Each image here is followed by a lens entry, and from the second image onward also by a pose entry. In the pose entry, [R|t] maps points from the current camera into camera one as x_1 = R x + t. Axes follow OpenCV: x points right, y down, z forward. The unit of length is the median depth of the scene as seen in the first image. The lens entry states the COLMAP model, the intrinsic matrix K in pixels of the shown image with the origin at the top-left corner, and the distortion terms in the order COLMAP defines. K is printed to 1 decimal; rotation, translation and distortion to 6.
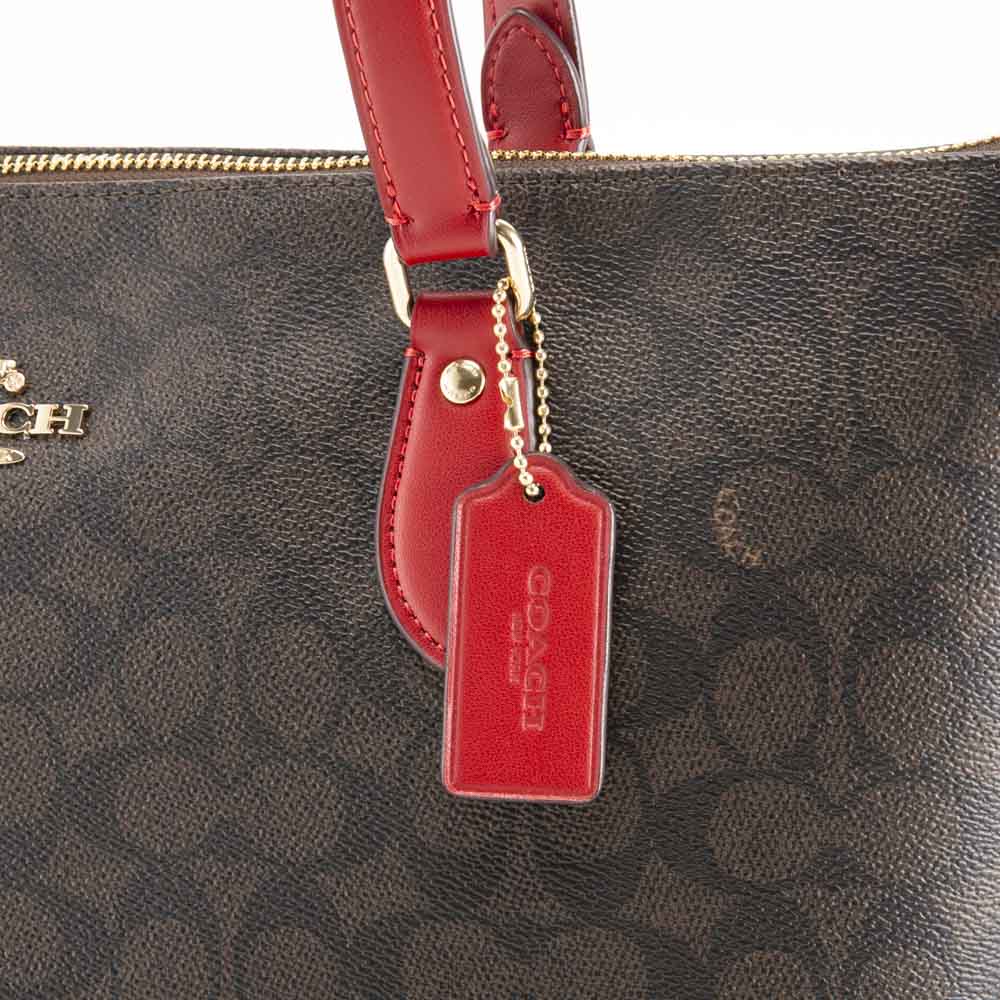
lens RADIAL K [[3859.0, 0, 500.5], [0, 3859.0, 500.8], [0, 0, 1]] dist [0.095674, 0.000000]
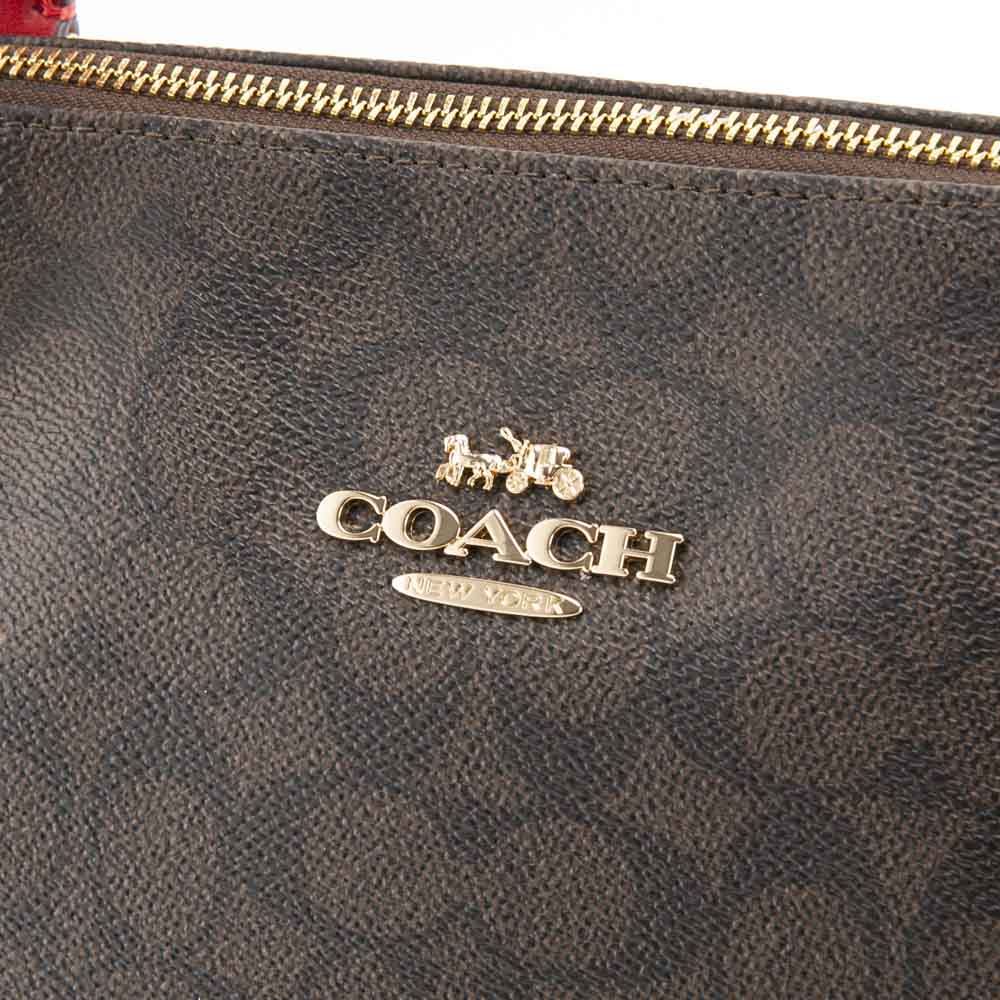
lens RADIAL K [[3859.0, 0, 499.1], [0, 3859.0, 499.5], [0, 0, 1]] dist [0.095674, 0.000000]
pose [[0.995332, 0.046463, -0.084584, -0.083764], [-0.028928, 0.979812, 0.197818, -0.157010], [0.092067, -0.194448, 0.976583, 0.375868]]
